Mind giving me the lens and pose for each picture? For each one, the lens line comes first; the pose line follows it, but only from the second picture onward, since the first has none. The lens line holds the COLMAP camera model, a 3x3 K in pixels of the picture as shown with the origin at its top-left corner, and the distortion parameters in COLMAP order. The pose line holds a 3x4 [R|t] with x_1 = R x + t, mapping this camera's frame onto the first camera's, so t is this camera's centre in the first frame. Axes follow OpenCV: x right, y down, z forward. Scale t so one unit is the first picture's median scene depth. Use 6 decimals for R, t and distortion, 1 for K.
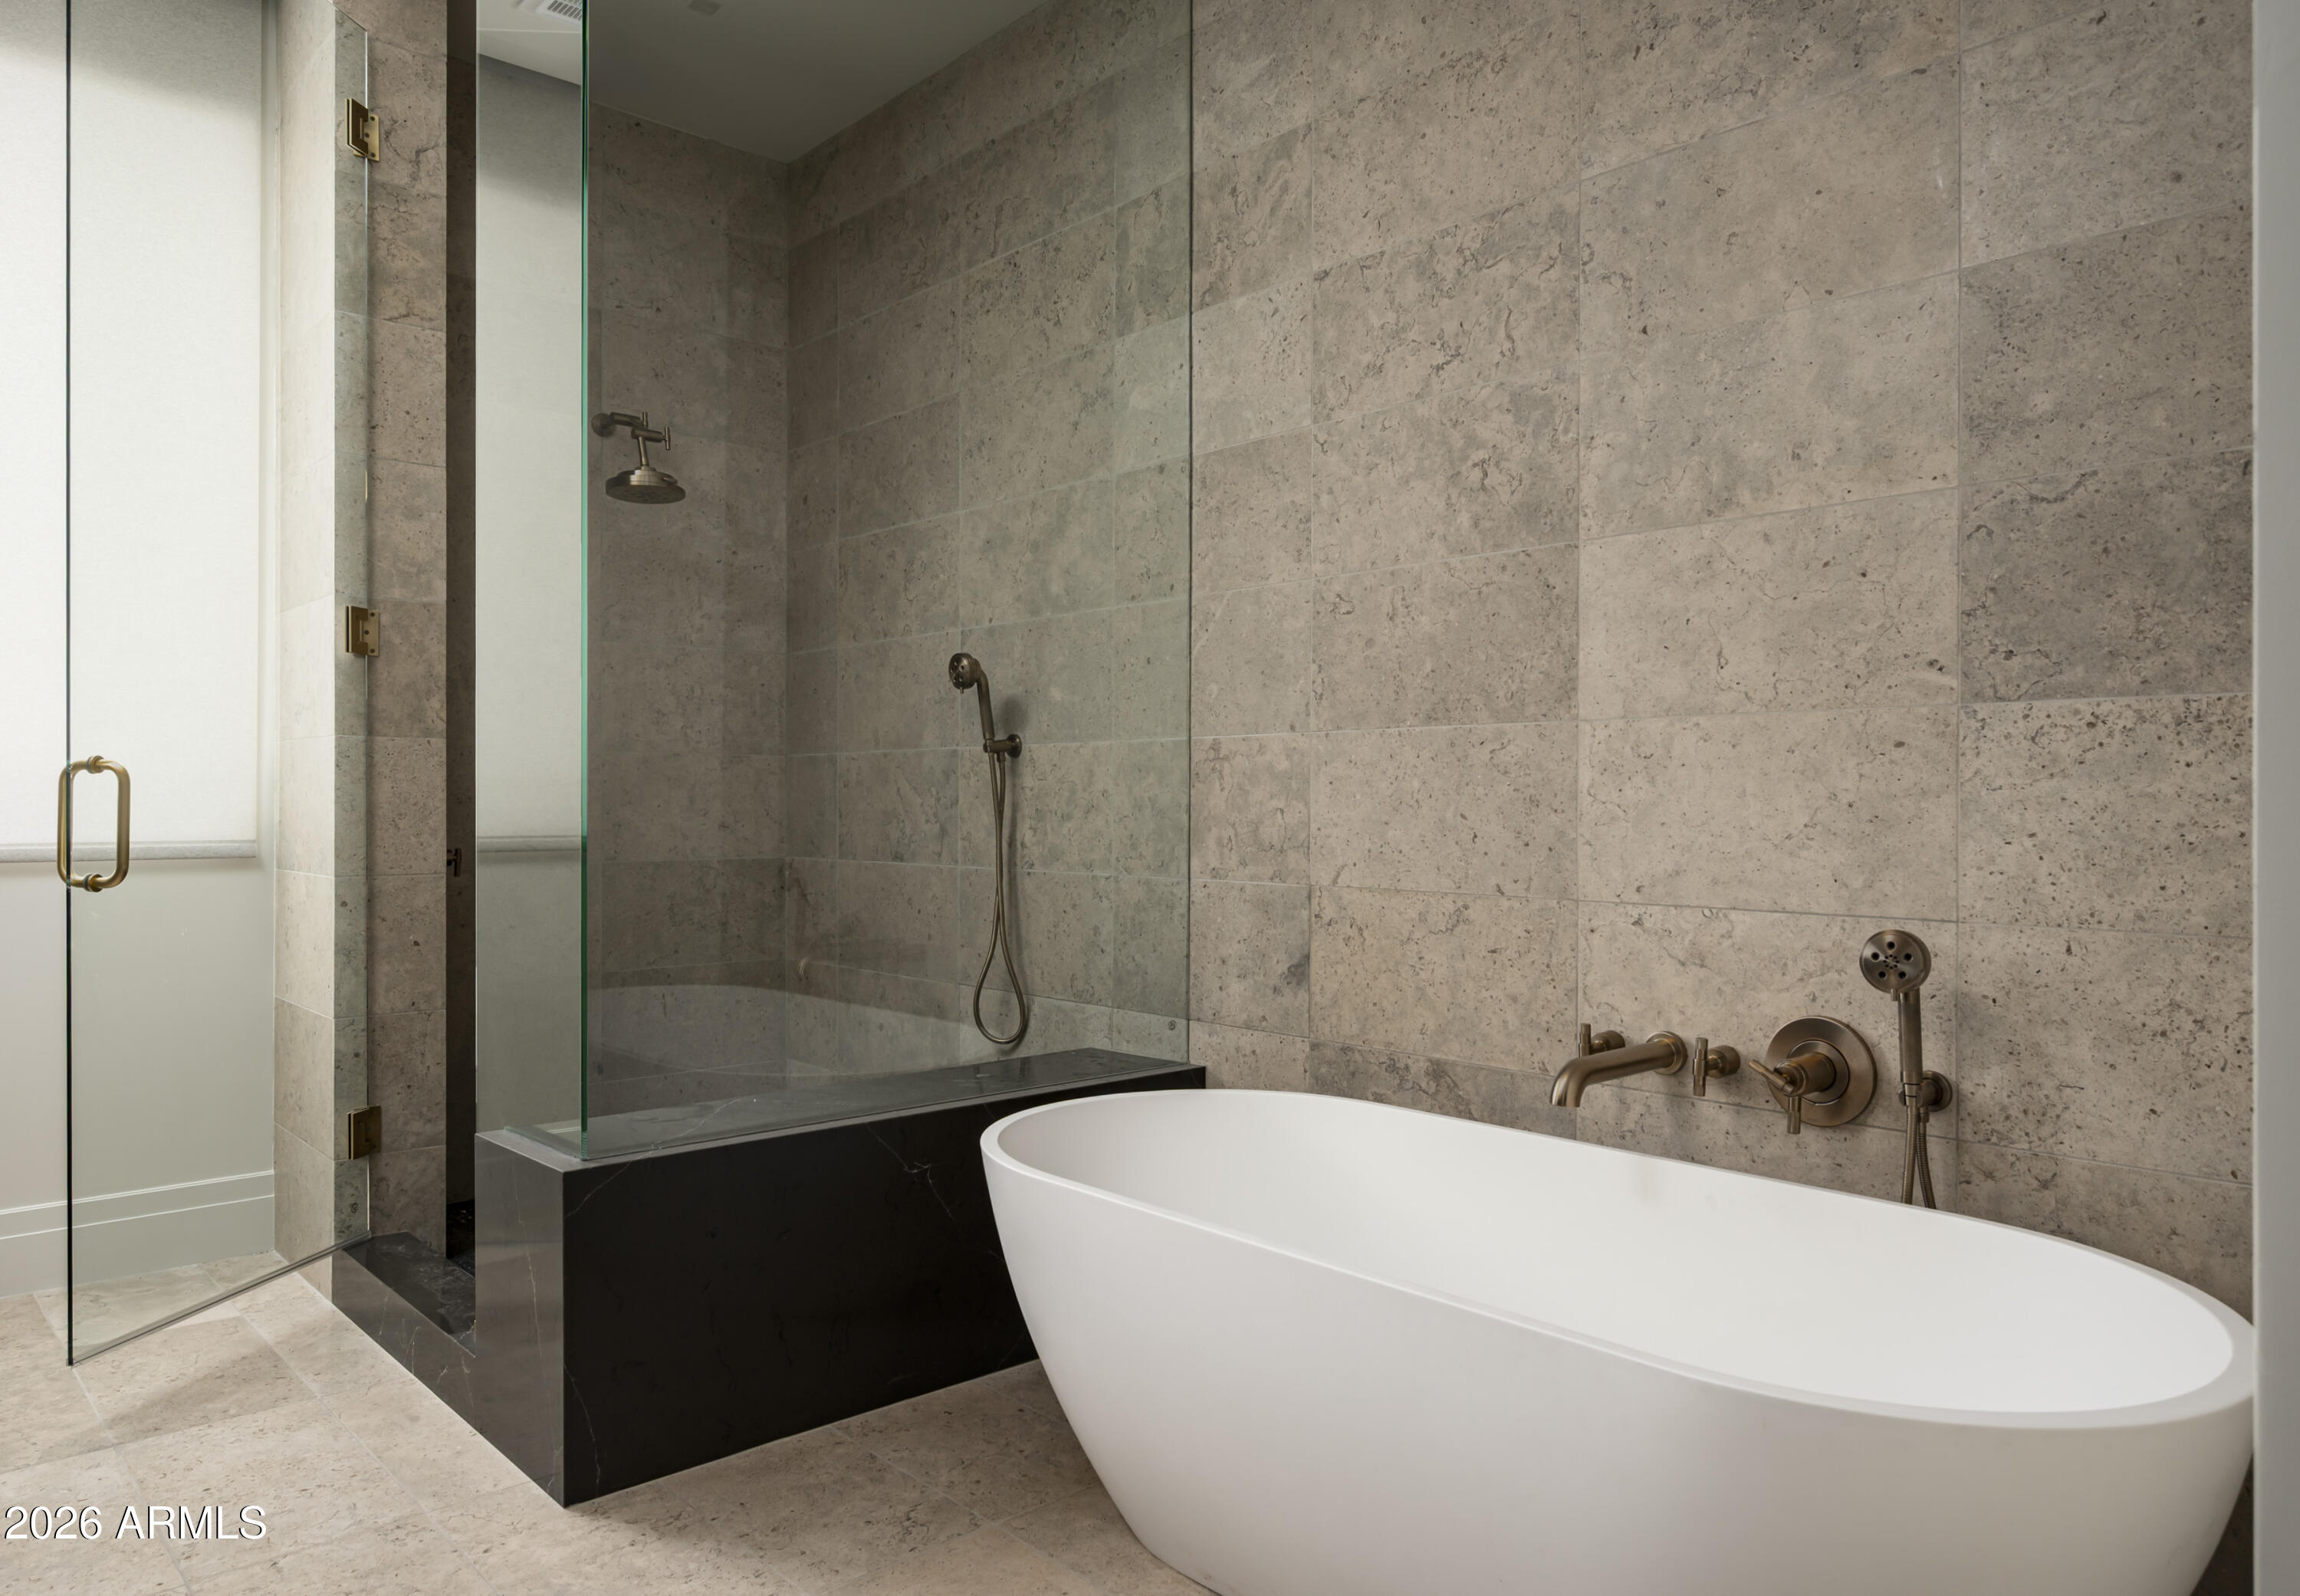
lens RADIAL K [[1494.4, 0, 1149.6], [0, 1494.4, 797.2], [0, 0, 1]] dist [0.002499, 0.000474]
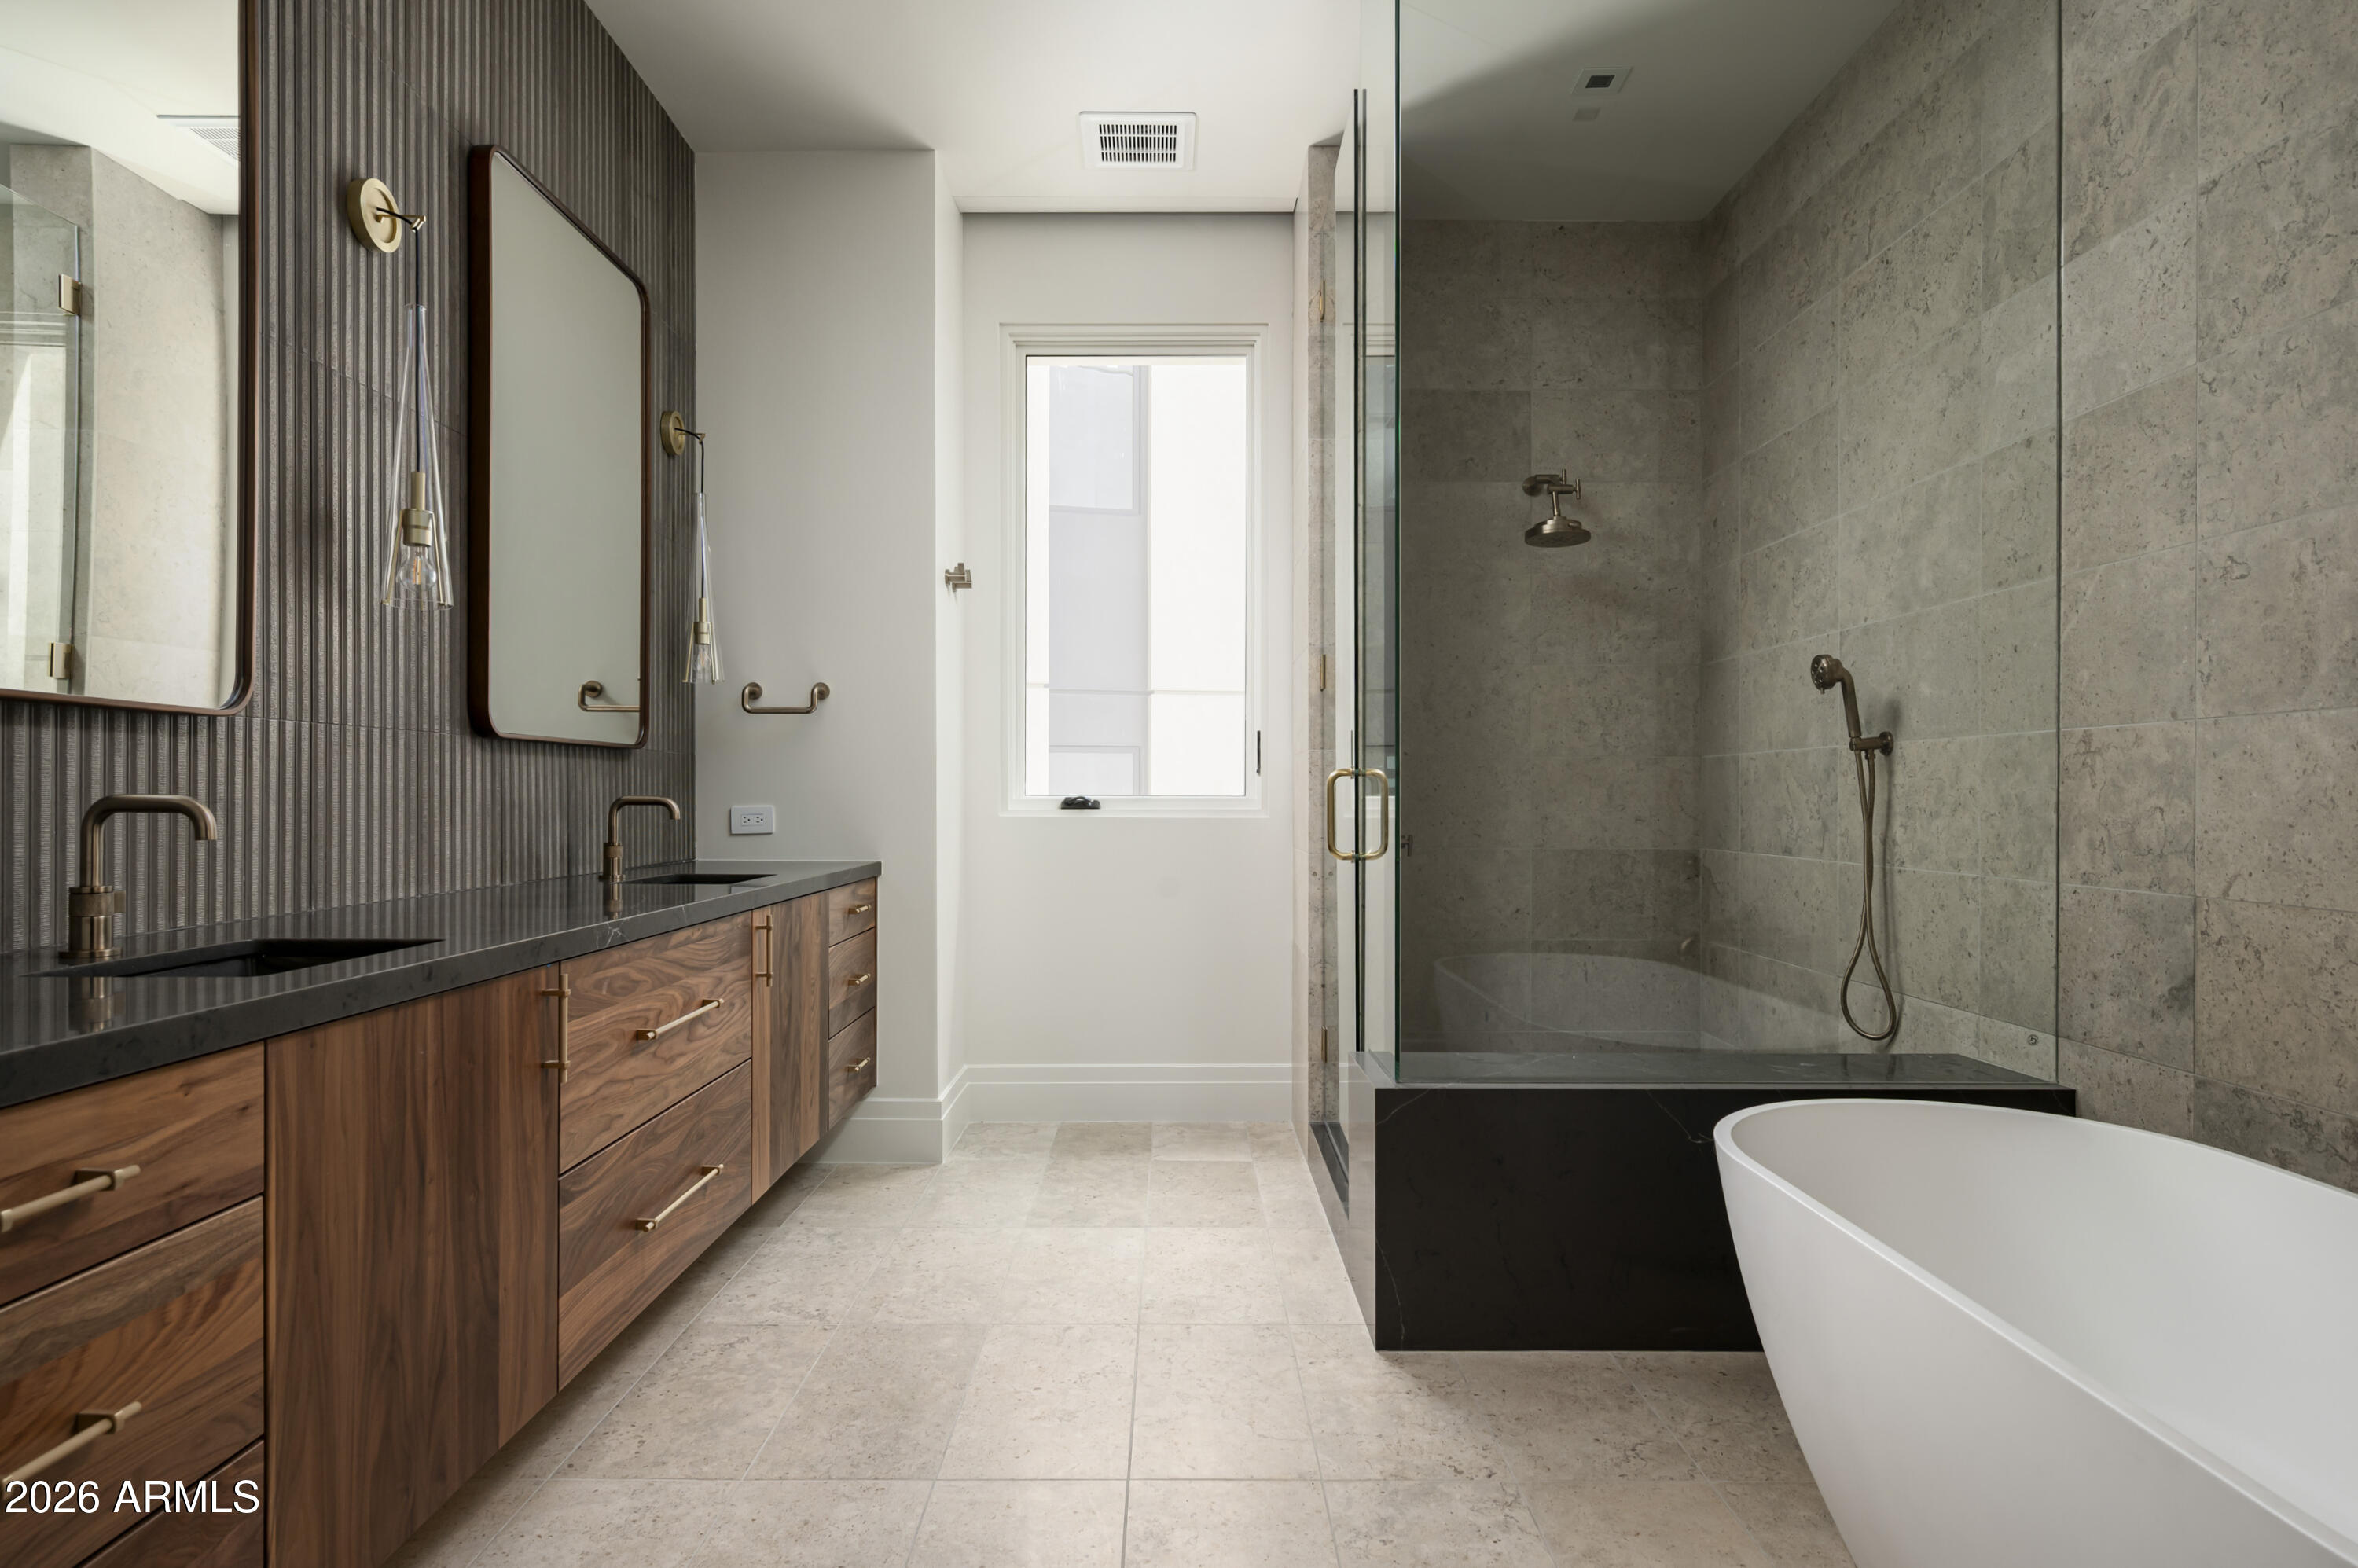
lens RADIAL K [[1294.2, 0, 1178.9], [0, 1294.2, 791.7], [0, 0, 1]] dist [0.002181, 0.001779]
pose [[0.740125, -0.002941, -0.672462, 0.161954], [0.002454, 0.999996, -0.001673, -0.001753], [0.672464, -0.000412, 0.740129, 0.045567]]
